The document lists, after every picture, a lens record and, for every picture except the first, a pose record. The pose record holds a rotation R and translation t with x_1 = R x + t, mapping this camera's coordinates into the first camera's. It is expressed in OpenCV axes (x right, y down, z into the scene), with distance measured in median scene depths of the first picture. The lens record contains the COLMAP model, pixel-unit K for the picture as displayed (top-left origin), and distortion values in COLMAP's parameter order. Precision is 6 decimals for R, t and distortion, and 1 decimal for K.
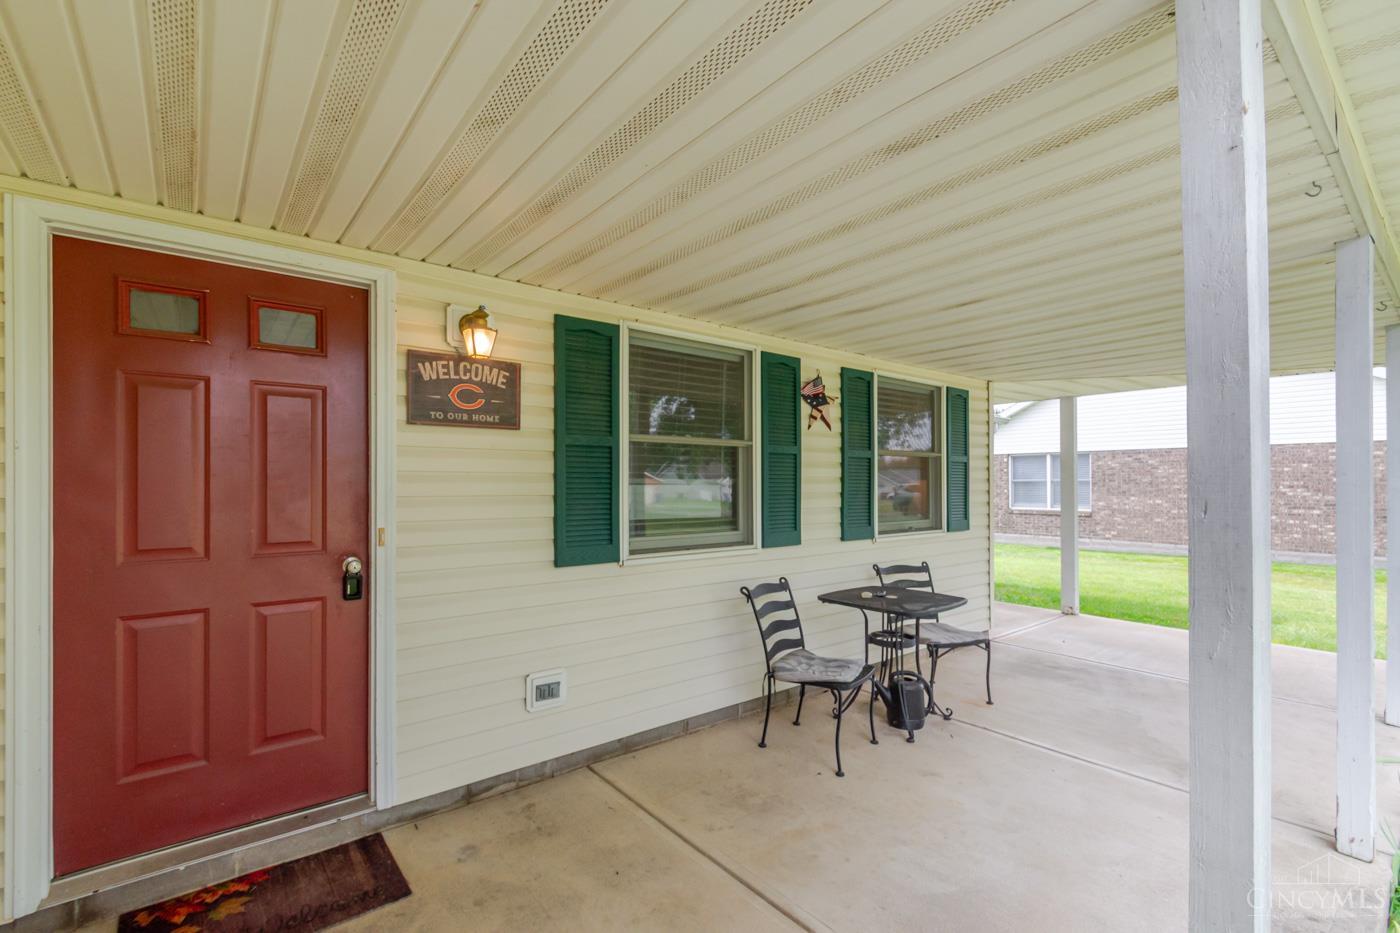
lens RADIAL K [[618.0, 0, 682.2], [0, 618.0, 499.3], [0, 0, 1]] dist [0.002241, 0.000203]
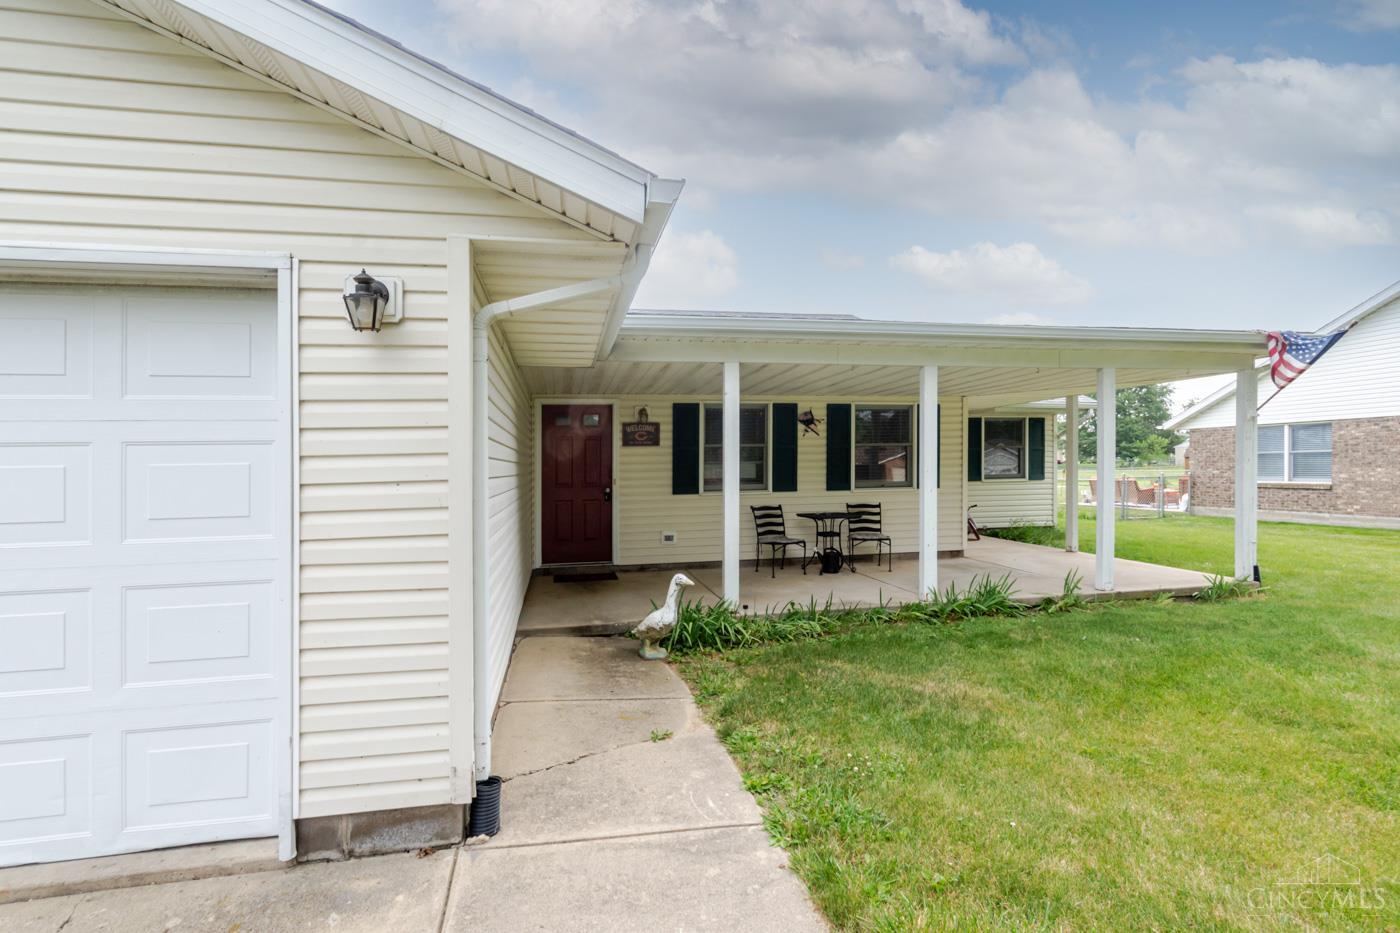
lens RADIAL K [[663.7, 0, 700.0], [0, 663.7, 466.5], [0, 0, 1]] dist [0.000851, 0.000167]
pose [[0.899281, -0.013590, -0.437161, 0.959027], [0.004733, 0.999761, -0.021344, 0.038229], [0.437346, 0.017125, 0.899130, -1.293905]]
